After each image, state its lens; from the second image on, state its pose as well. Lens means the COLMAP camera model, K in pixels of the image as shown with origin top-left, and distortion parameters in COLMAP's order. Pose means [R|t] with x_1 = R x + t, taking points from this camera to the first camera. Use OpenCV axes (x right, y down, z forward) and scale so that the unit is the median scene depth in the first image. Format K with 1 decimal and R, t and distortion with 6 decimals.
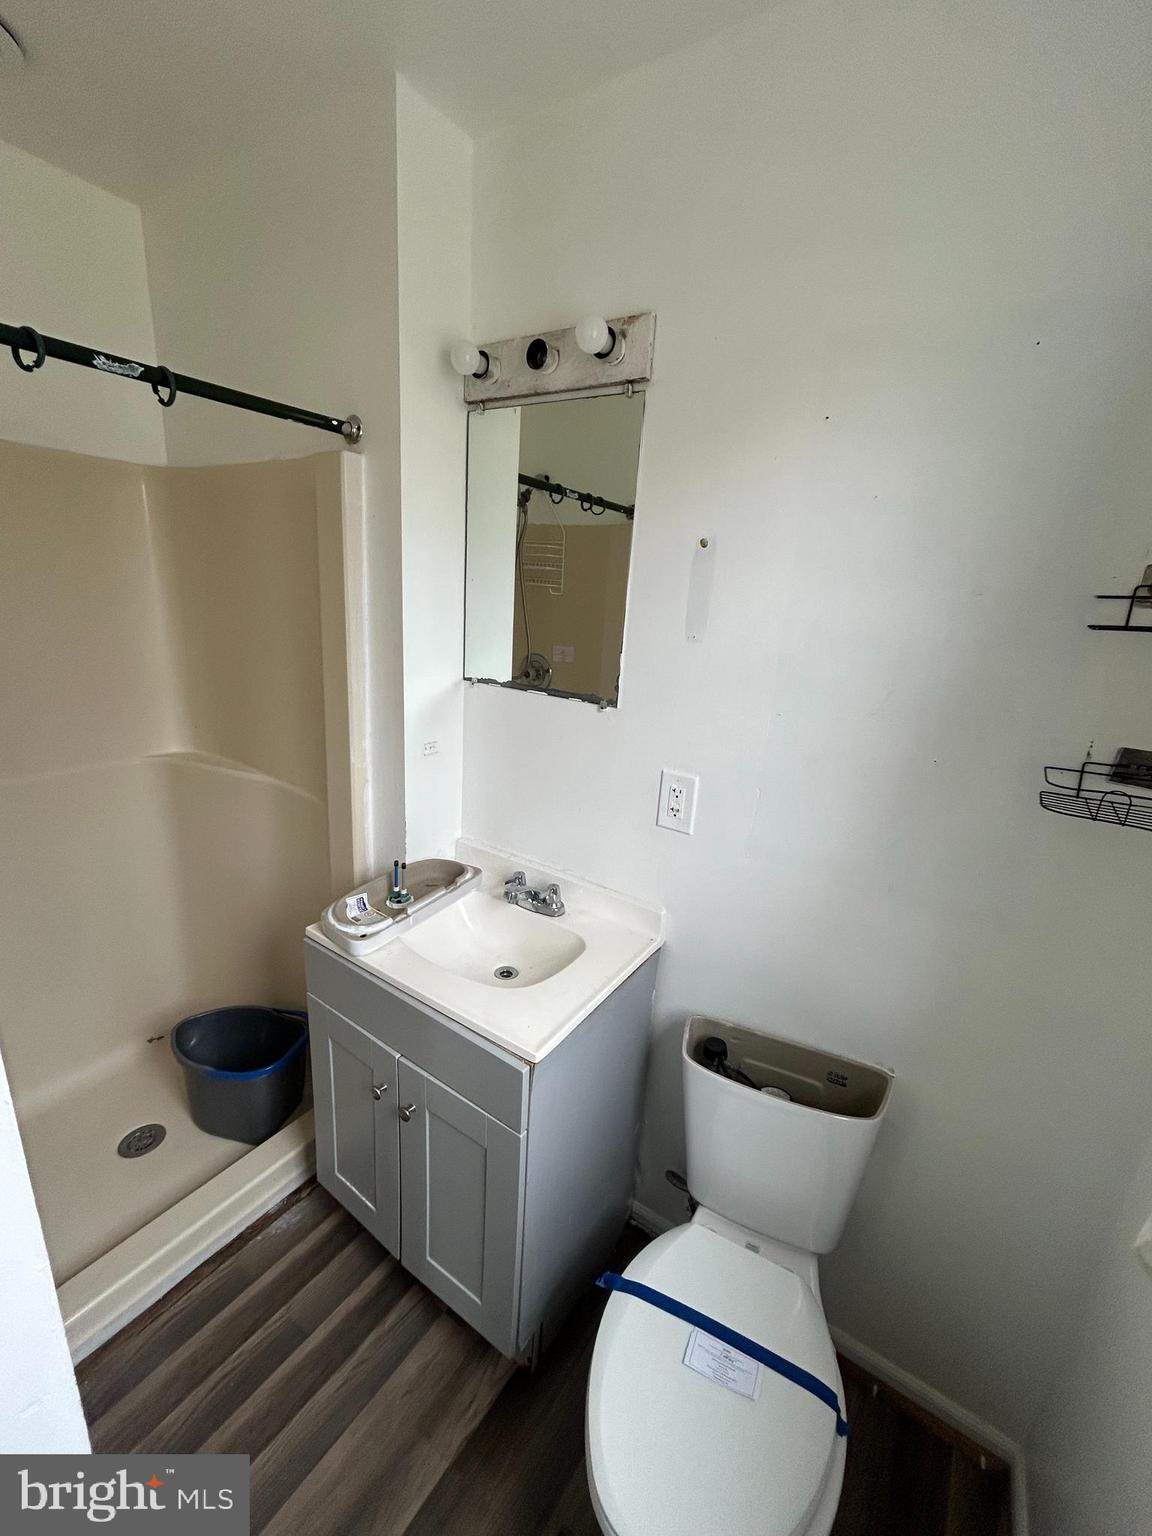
lens RADIAL K [[635.0, 0, 576.1], [0, 635.0, 766.8], [0, 0, 1]] dist [-0.004818, 0.000955]
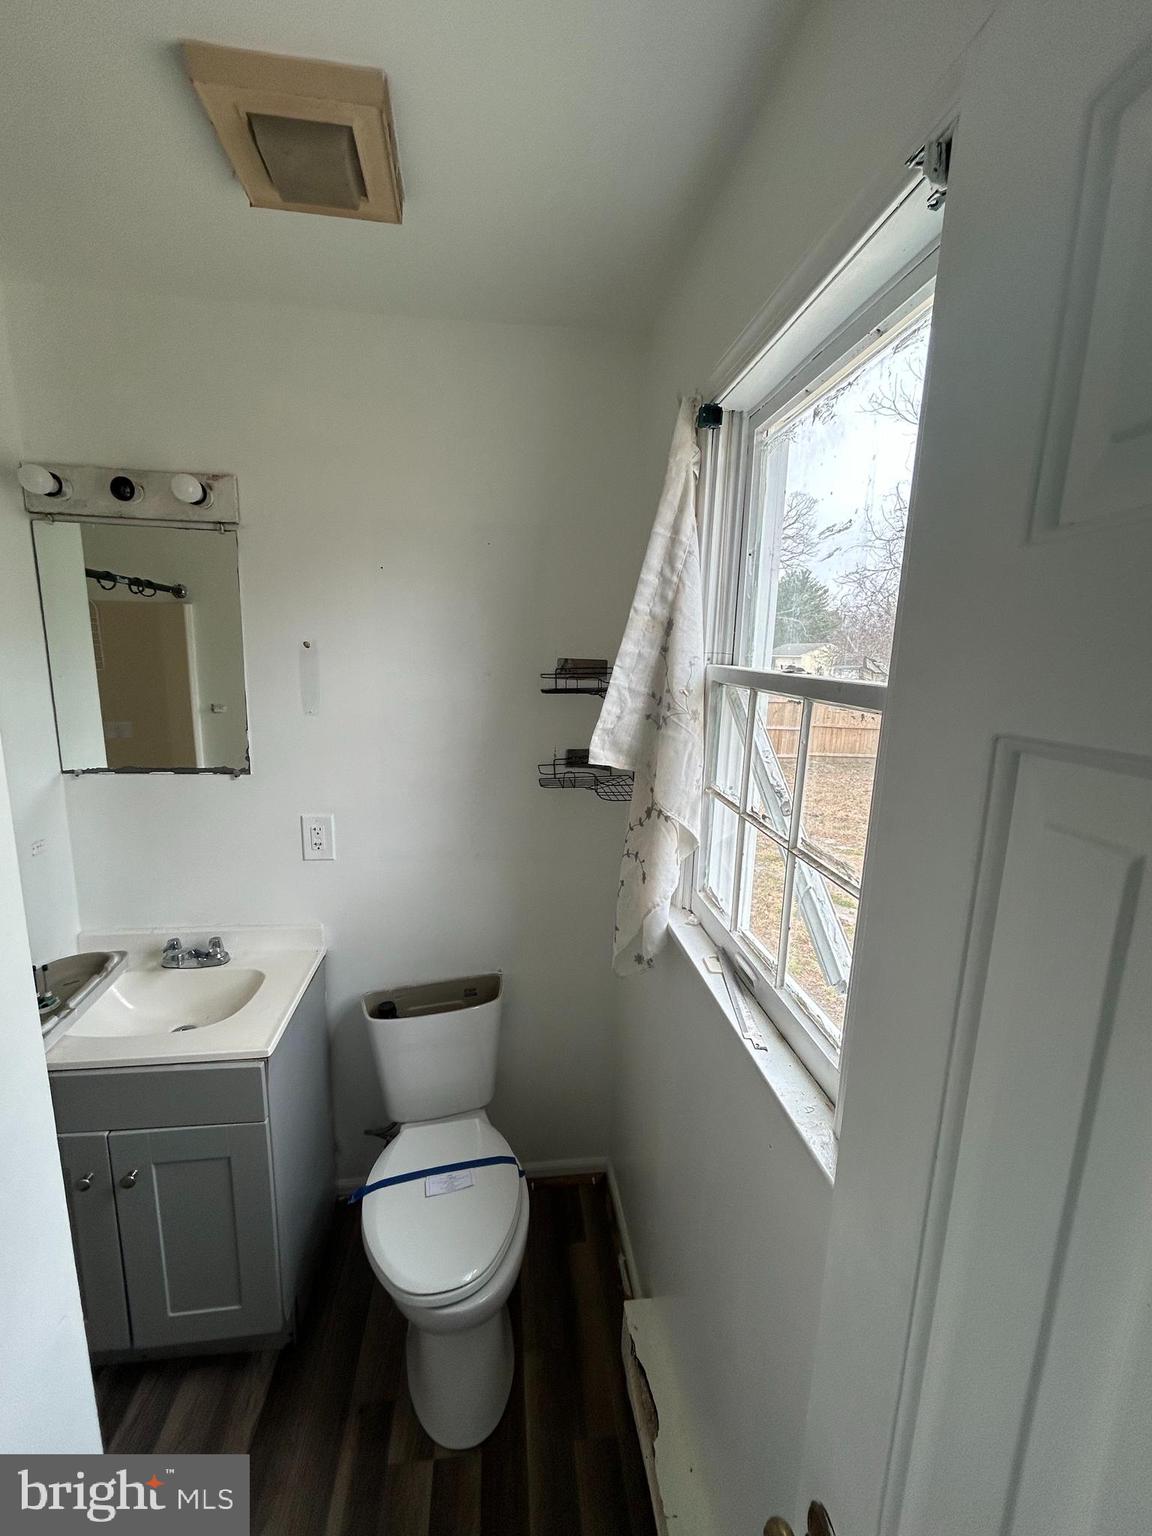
lens RADIAL K [[635.0, 0, 578.8], [0, 635.0, 768.0], [0, 0, 1]] dist [-0.004818, 0.000955]
pose [[0.750691, -0.162412, 0.640379, -0.244311], [0.199817, 0.979730, 0.014240, 0.003789], [-0.629711, 0.117269, 0.767927, -0.339365]]
